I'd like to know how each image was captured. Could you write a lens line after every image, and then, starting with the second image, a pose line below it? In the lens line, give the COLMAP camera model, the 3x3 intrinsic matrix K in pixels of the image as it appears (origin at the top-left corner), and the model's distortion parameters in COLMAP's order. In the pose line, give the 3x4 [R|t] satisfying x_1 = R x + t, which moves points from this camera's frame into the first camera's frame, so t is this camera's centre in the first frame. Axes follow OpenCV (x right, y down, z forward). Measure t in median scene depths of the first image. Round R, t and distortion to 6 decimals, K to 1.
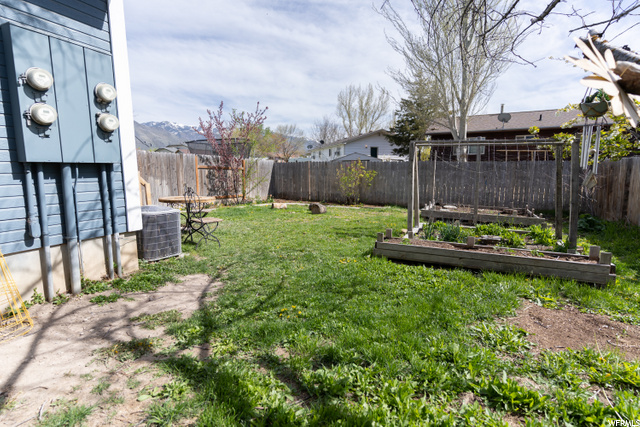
lens RADIAL K [[316.7, 0, 320.0], [0, 316.7, 213.5], [0, 0, 1]] dist [-0.000095, 0.000412]
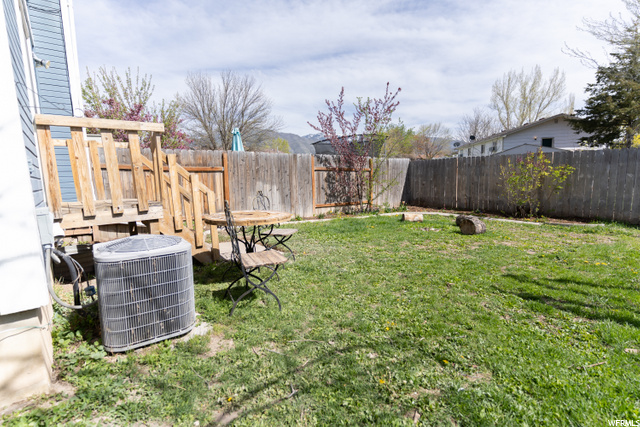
lens RADIAL K [[302.9, 0, 317.9], [0, 302.9, 211.2], [0, 0, 1]] dist [0.002790, 0.001424]
pose [[0.898251, 0.025995, -0.438712, -0.014259], [-0.030497, 0.999530, -0.003217, -0.026834], [0.438422, 0.016269, 0.898622, 0.236789]]
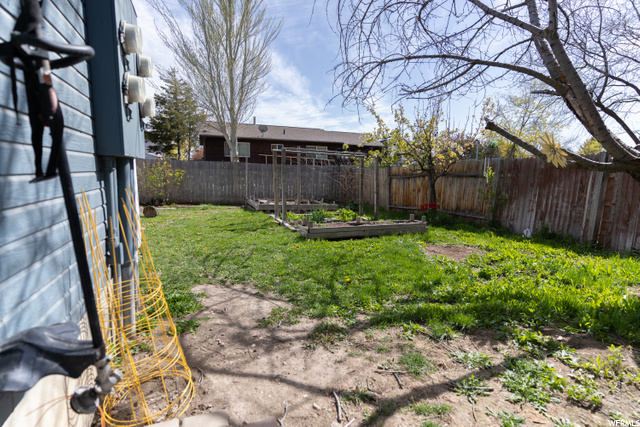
lens RADIAL K [[302.9, 0, 317.9], [0, 302.9, 211.2], [0, 0, 1]] dist [0.002790, 0.001424]
pose [[0.687171, -0.079282, 0.722157, -0.240099], [0.078215, 0.996324, 0.034955, -0.006614], [-0.722273, 0.032463, 0.690846, 0.049798]]
